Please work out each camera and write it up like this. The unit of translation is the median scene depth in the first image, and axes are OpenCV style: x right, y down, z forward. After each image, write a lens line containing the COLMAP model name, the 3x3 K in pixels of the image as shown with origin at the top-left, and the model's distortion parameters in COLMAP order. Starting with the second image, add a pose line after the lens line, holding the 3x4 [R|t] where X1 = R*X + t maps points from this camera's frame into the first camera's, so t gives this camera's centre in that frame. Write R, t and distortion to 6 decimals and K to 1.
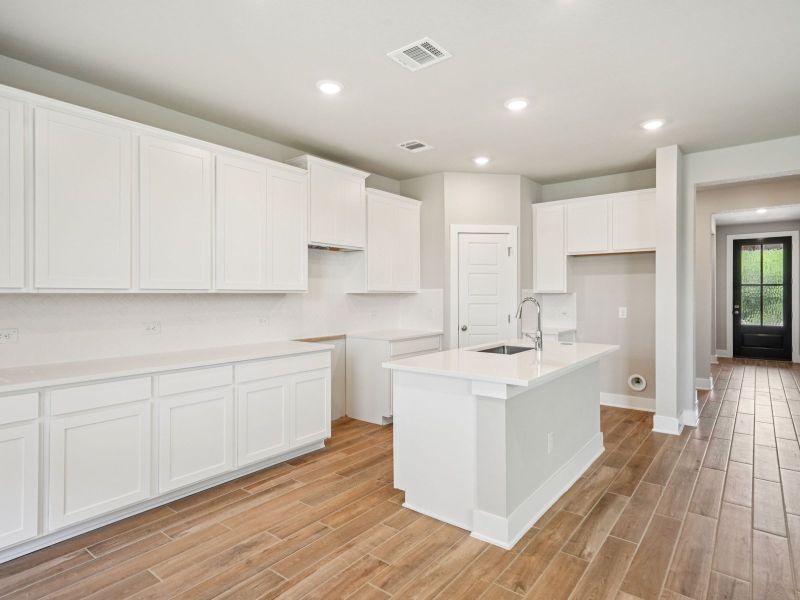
lens RADIAL K [[444.4, 0, 401.3], [0, 444.4, 293.5], [0, 0, 1]] dist [0.029741, 0.000440]
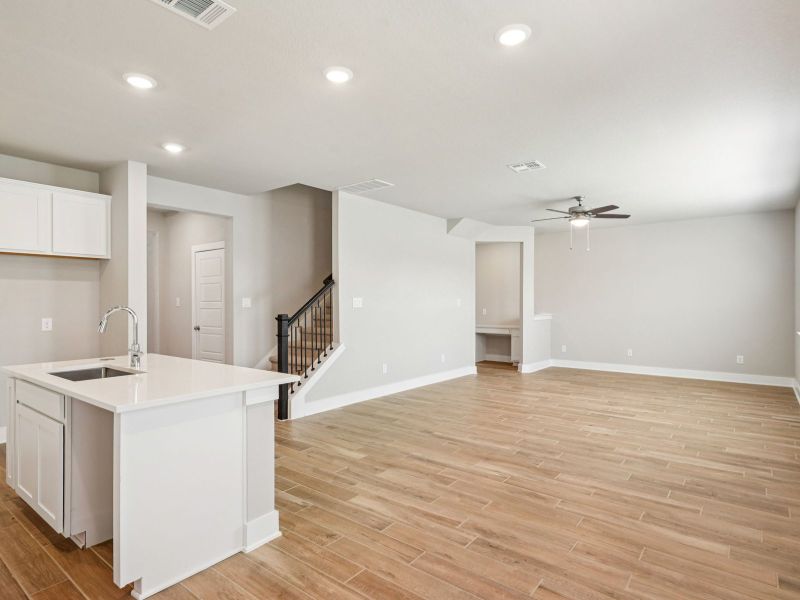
lens RADIAL K [[455.4, 0, 400.0], [0, 455.4, 300.0], [0, 0, 1]] dist [0.000939, 0.000102]
pose [[-0.000031, 0.005509, 0.999985, -0.704863], [0.002104, 0.999983, -0.005508, 0.003252], [-0.999998, 0.002104, -0.000042, 0.572029]]
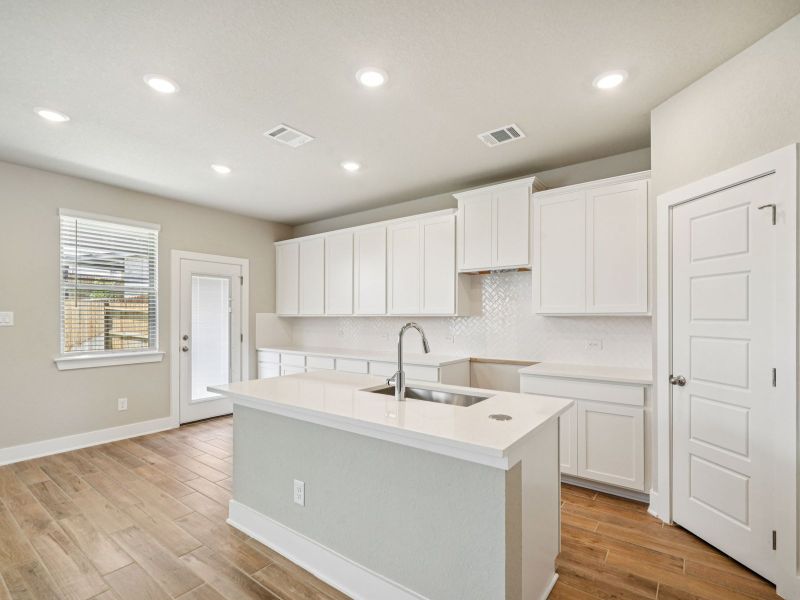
lens RADIAL K [[381.2, 0, 399.1], [0, 381.2, 314.0], [0, 0, 1]] dist [0.000176, 0.000075]
pose [[0.033050, -0.003079, -0.999449, 1.068376], [0.004340, 0.999986, -0.002937, -0.005322], [0.999444, -0.004240, 0.033063, 1.169750]]
